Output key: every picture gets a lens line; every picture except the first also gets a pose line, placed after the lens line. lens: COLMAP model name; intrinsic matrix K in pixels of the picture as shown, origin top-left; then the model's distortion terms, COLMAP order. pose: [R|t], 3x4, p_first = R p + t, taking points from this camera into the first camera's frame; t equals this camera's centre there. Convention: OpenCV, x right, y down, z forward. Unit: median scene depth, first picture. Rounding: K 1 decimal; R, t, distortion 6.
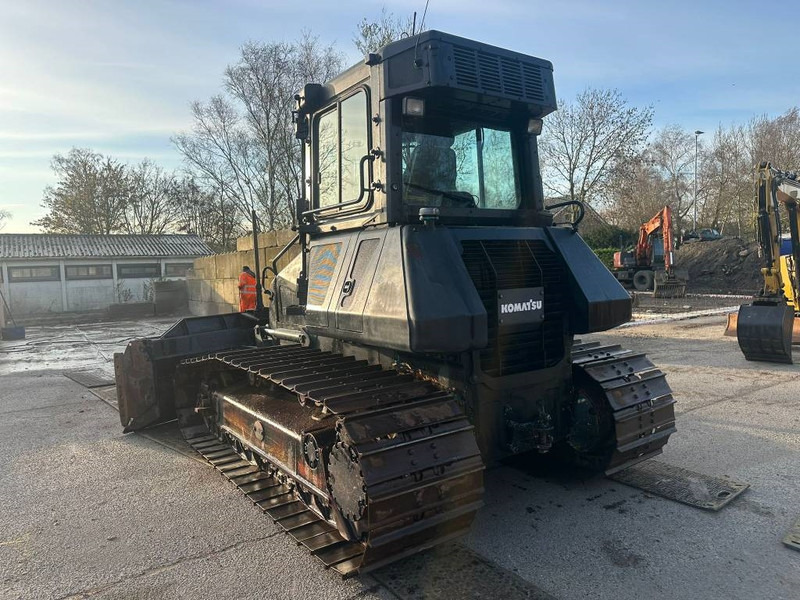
lens RADIAL K [[560.8, 0, 400.0], [0, 560.8, 300.0], [0, 0, 1]] dist [0.109781, -0.148164]
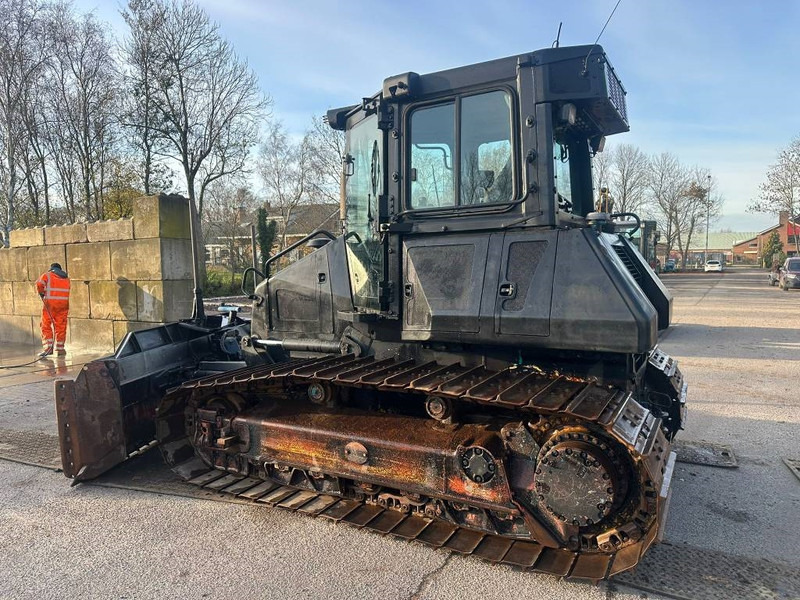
lens RADIAL K [[560.8, 0, 400.0], [0, 560.8, 300.0], [0, 0, 1]] dist [0.109781, -0.148164]
pose [[0.899801, -0.014473, 0.436061, -0.432128], [0.017265, 0.999848, -0.002440, -0.004216], [-0.435959, 0.009724, 0.899914, 0.129652]]
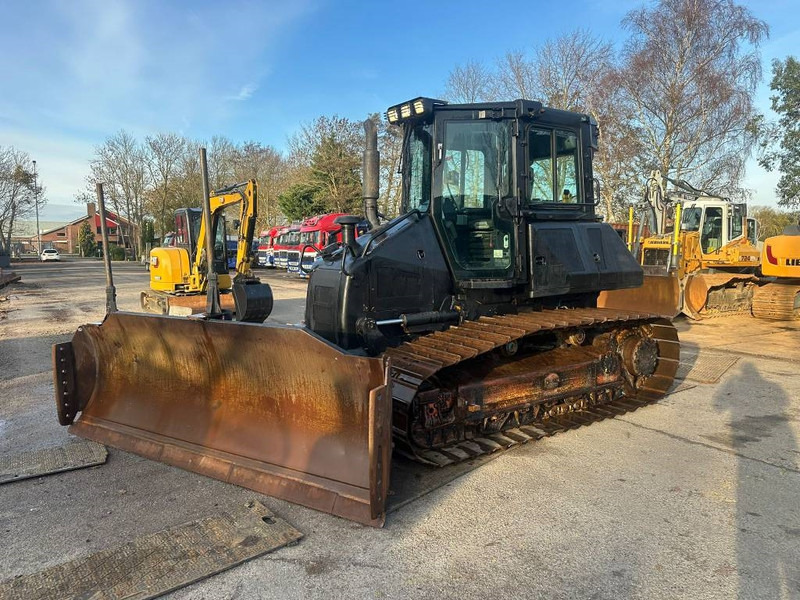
lens RADIAL K [[560.8, 0, 400.0], [0, 560.8, 300.0], [0, 0, 1]] dist [0.109781, -0.148164]
pose [[-0.021417, -0.069307, 0.997365, -1.075890], [0.069542, 0.995075, 0.070641, -0.035265], [-0.997349, 0.070871, -0.016492, 1.003077]]
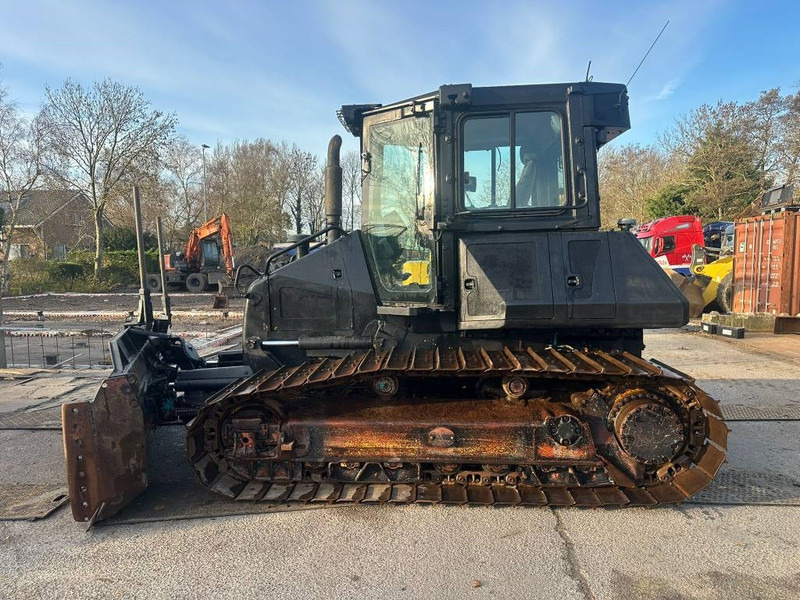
lens RADIAL K [[560.8, 0, 400.0], [0, 560.8, 300.0], [0, 0, 1]] dist [0.109781, -0.148164]
pose [[0.622443, -0.040781, 0.781602, -0.770656], [0.045663, 0.998833, 0.015750, -0.012181], [-0.781332, 0.025887, 0.623578, 0.349336]]
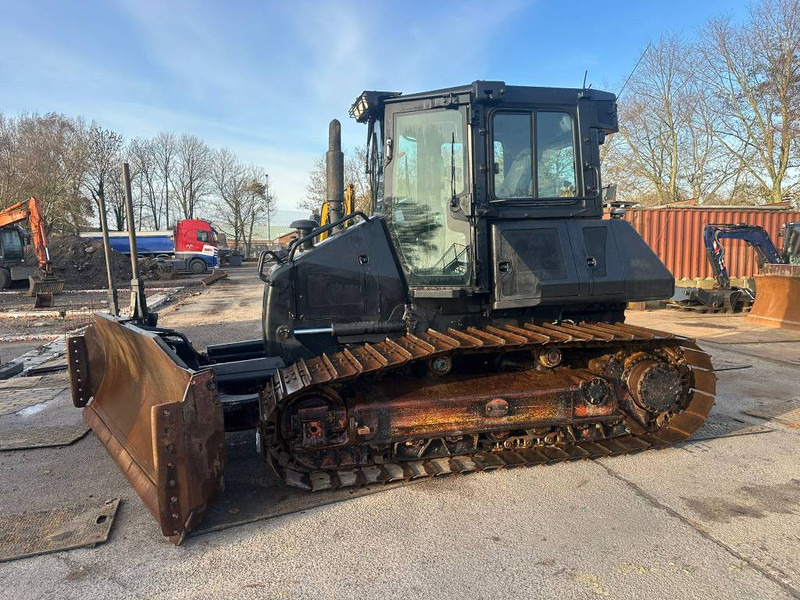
lens RADIAL K [[560.8, 0, 400.0], [0, 560.8, 300.0], [0, 0, 1]] dist [0.109781, -0.148164]
pose [[0.339745, -0.069884, 0.937917, -0.947891], [0.067866, 0.996458, 0.049663, -0.020138], [-0.938066, 0.046780, 0.343285, 0.608951]]
